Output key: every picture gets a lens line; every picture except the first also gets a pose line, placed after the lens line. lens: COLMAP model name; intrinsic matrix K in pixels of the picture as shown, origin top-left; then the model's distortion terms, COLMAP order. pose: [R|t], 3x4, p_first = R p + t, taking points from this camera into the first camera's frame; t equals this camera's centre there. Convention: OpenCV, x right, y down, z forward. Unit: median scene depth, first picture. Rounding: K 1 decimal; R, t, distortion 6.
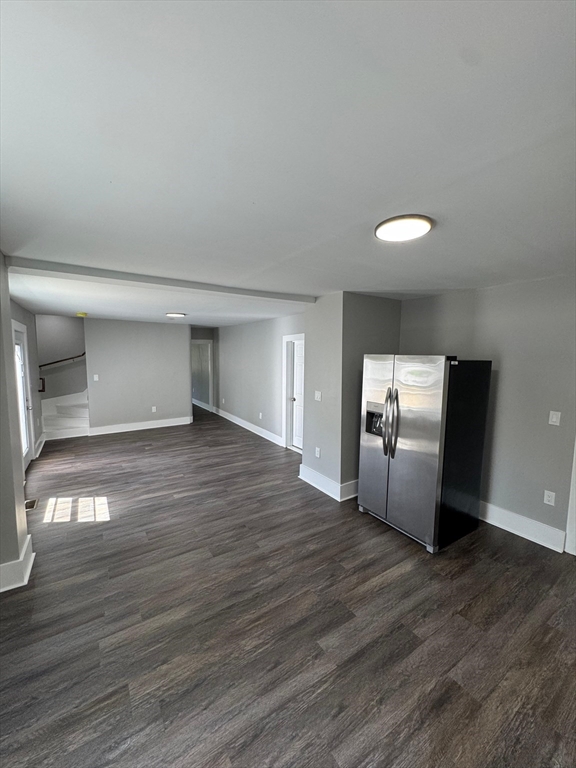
lens RADIAL K [[307.3, 0, 285.7], [0, 307.3, 384.7], [0, 0, 1]] dist [-0.003543, 0.000472]
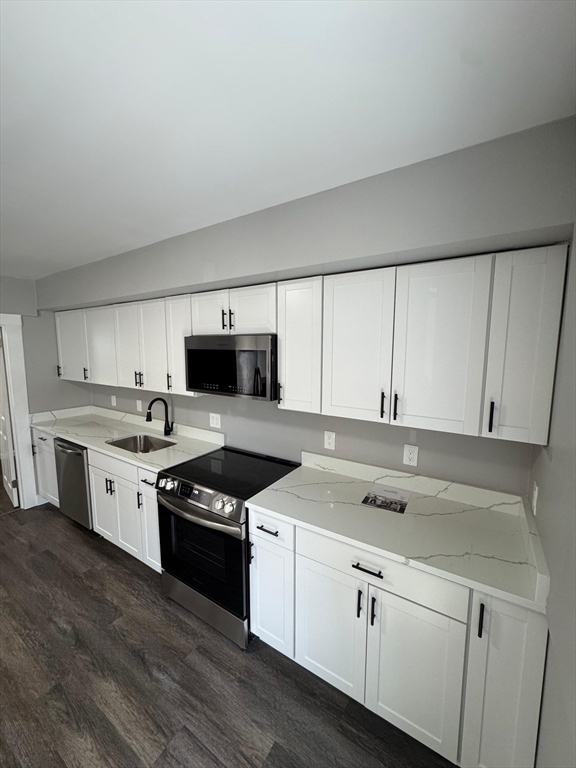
lens RADIAL K [[307.3, 0, 288.2], [0, 307.3, 384.0], [0, 0, 1]] dist [-0.003543, 0.000472]
pose [[-0.402958, -0.115024, 0.907962, -0.401966], [0.080446, 0.983780, 0.160332, -0.032491], [-0.911676, 0.137648, -0.387169, 0.218677]]
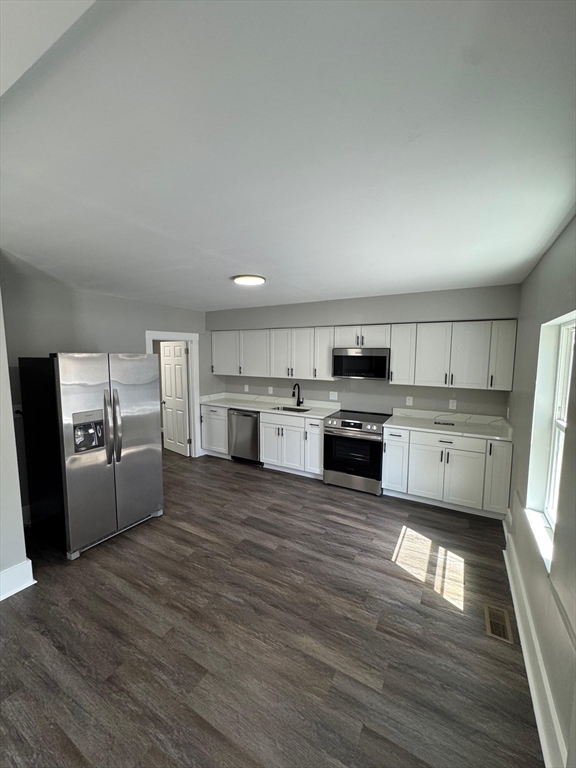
lens RADIAL K [[307.3, 0, 287.5], [0, 307.3, 383.3], [0, 0, 1]] dist [-0.003543, 0.000472]
pose [[-0.451486, -0.096341, 0.887062, -0.883397], [0.075565, 0.986454, 0.145596, -0.127904], [-0.889073, 0.132765, -0.438090, 1.126883]]
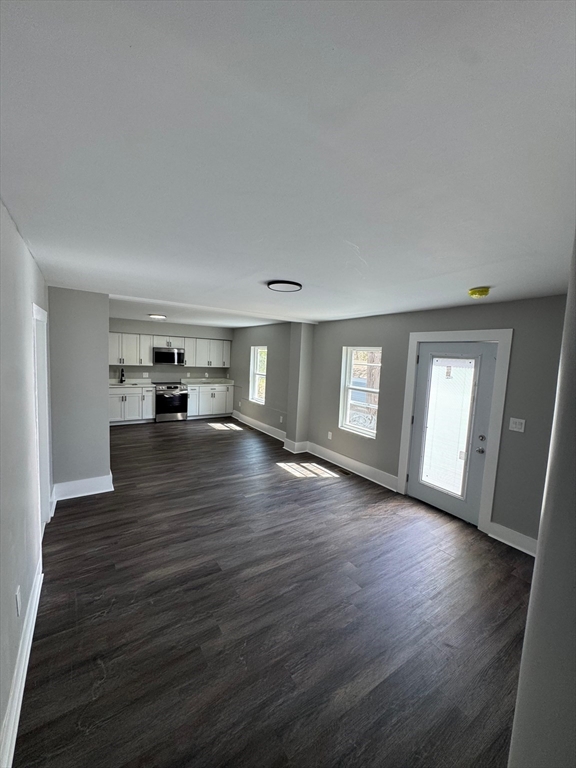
lens RADIAL K [[307.3, 0, 287.6], [0, 307.3, 385.4], [0, 0, 1]] dist [-0.003543, 0.000472]
pose [[-0.998492, -0.052064, -0.017398, -0.760591], [-0.054437, 0.979930, 0.191763, -0.341854], [0.007065, 0.192421, -0.981287, 3.220949]]
